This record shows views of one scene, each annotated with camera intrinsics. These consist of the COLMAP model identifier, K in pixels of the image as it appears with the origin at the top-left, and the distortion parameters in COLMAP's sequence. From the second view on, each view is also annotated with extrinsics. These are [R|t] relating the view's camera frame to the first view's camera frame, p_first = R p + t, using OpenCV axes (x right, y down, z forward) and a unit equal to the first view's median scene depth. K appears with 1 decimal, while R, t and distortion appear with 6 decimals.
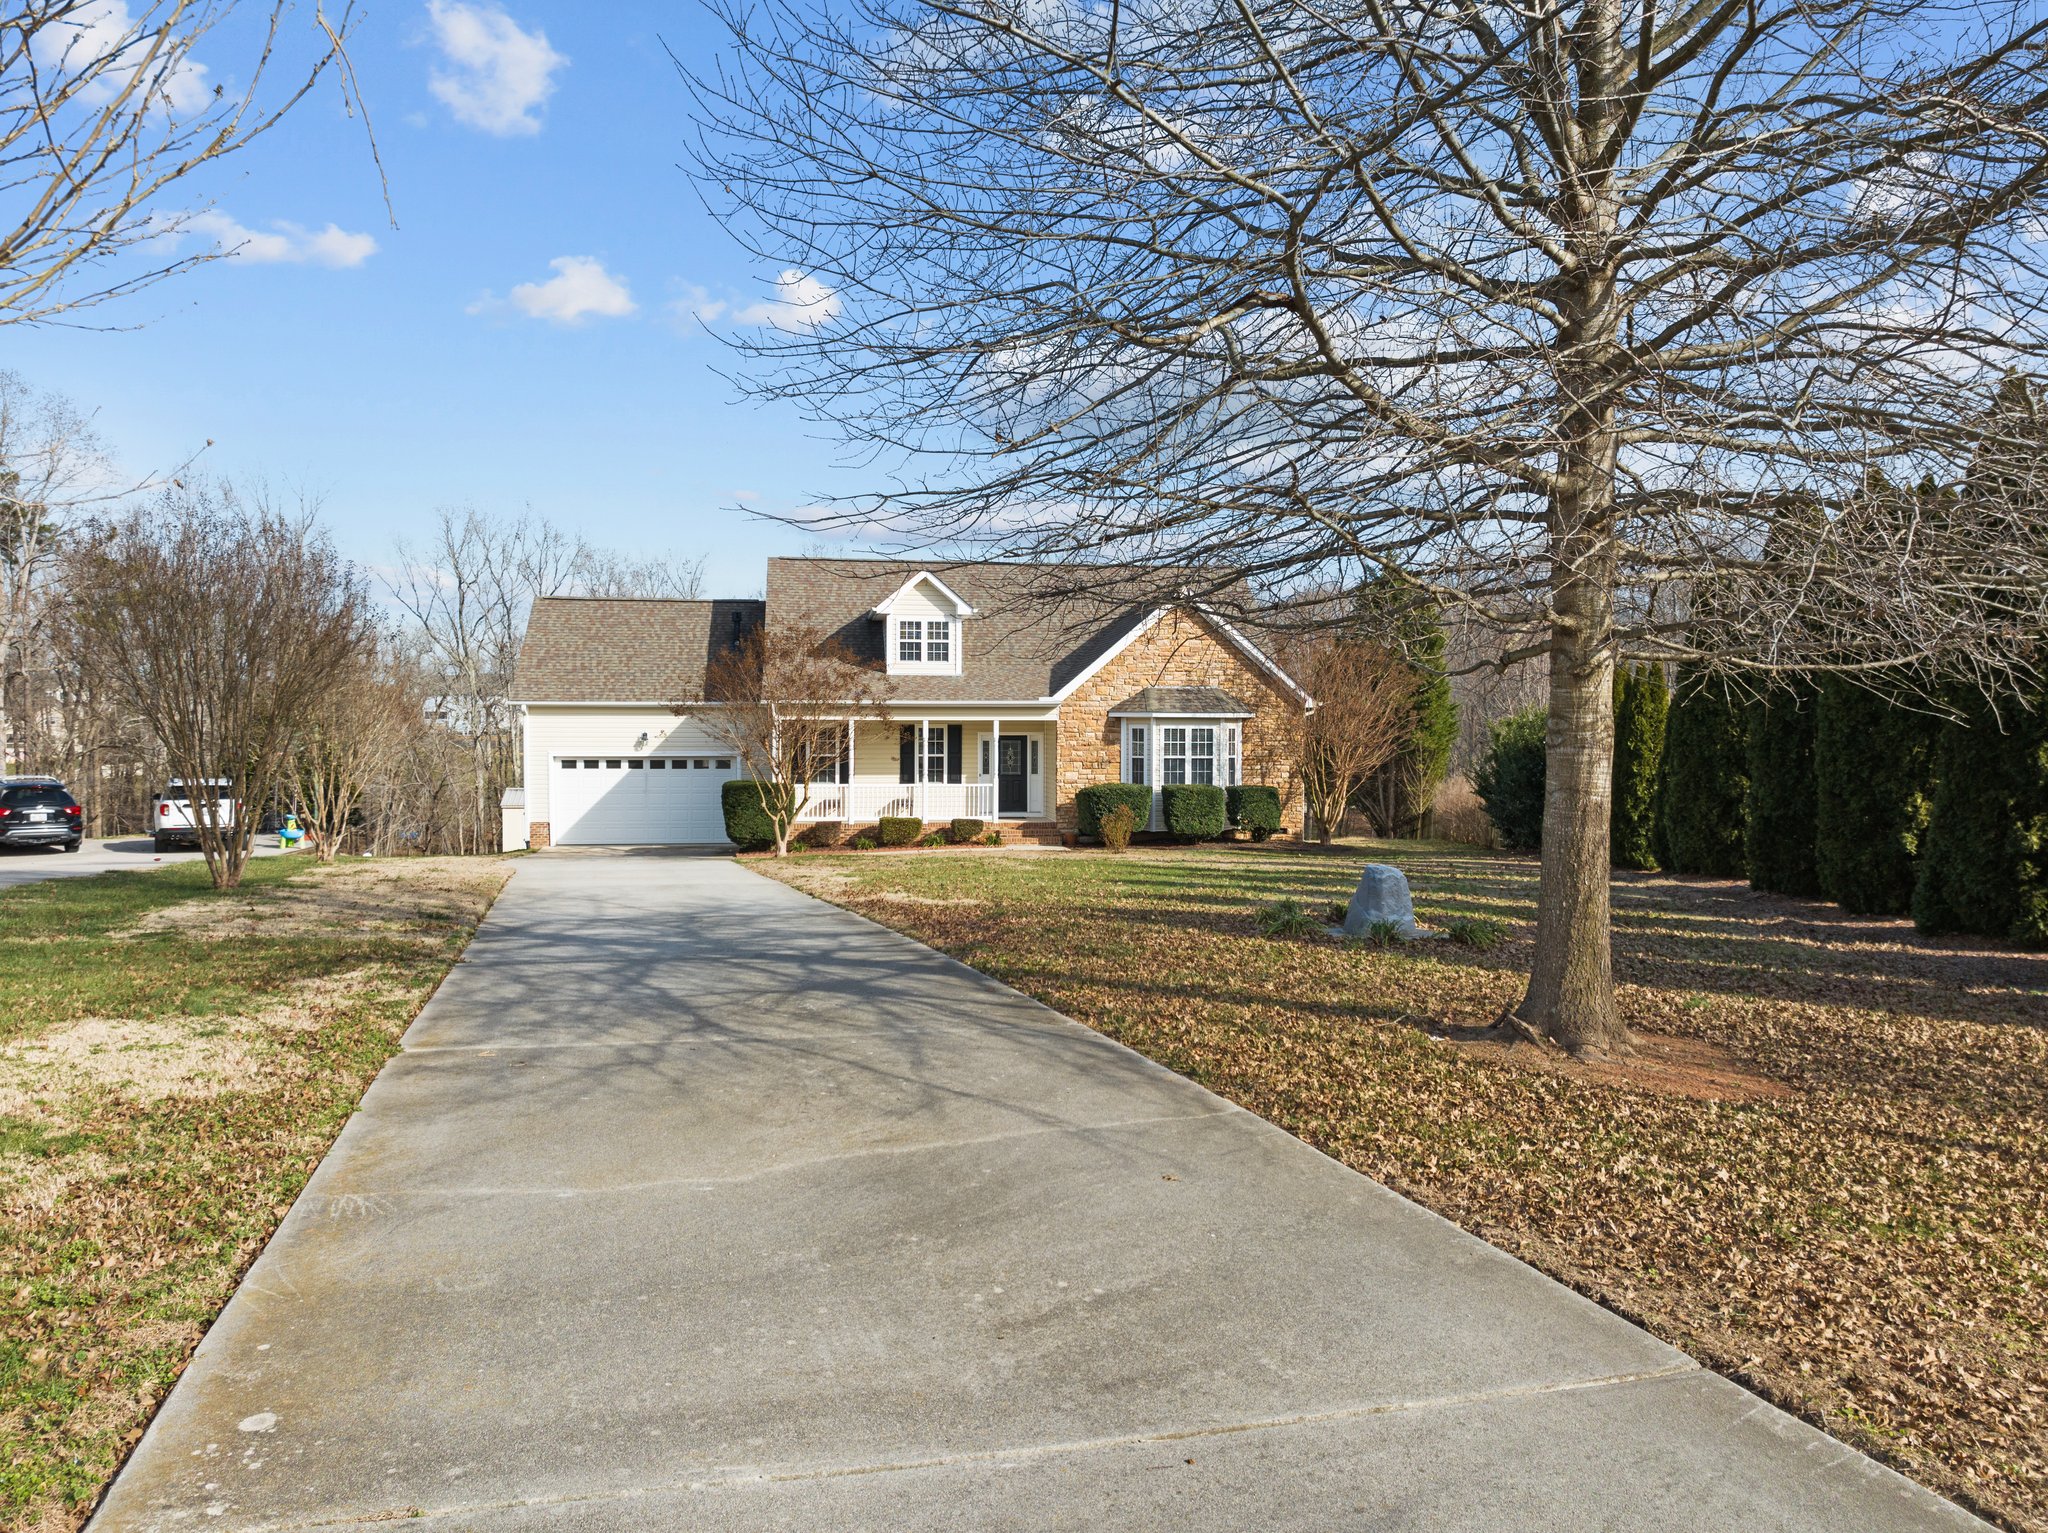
lens RADIAL K [[1437.9, 0, 1063.0], [0, 1437.9, 828.5], [0, 0, 1]] dist [-0.046689, 0.020552]
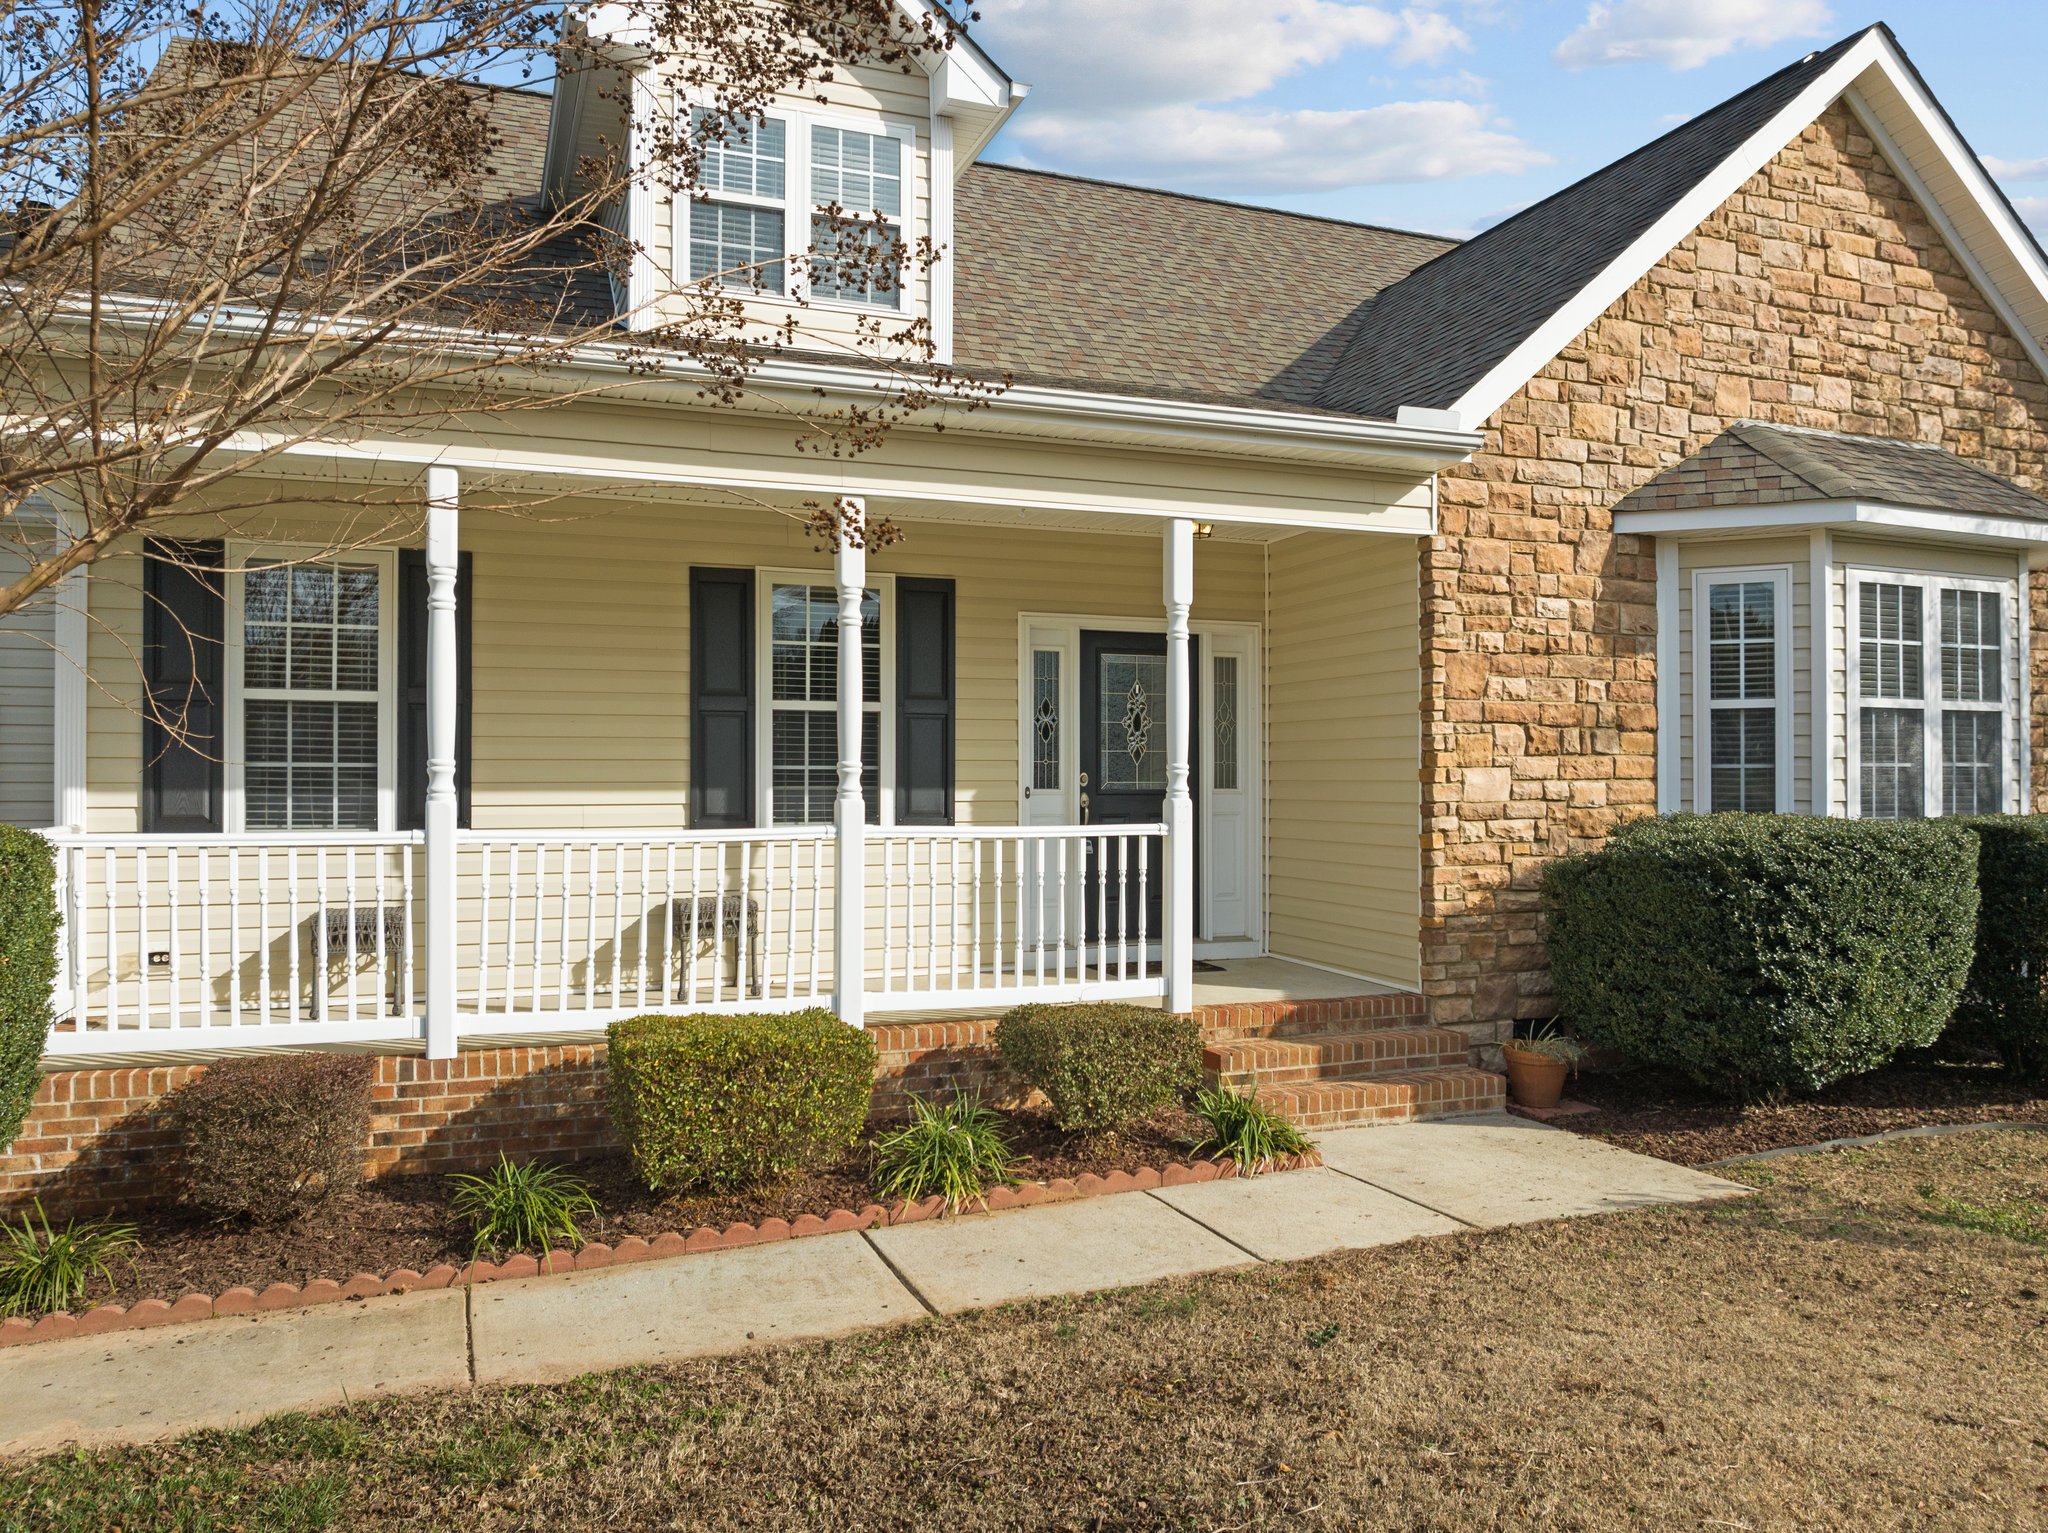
lens RADIAL K [[1437.9, 0, 1023.3], [0, 1437.9, 782.8], [0, 0, 1]] dist [-0.046689, 0.020552]
pose [[0.980192, -0.004376, 0.197999, -0.108669], [0.019023, 0.997213, -0.072134, -0.022168], [-0.197132, 0.074472, 0.977544, 0.789771]]
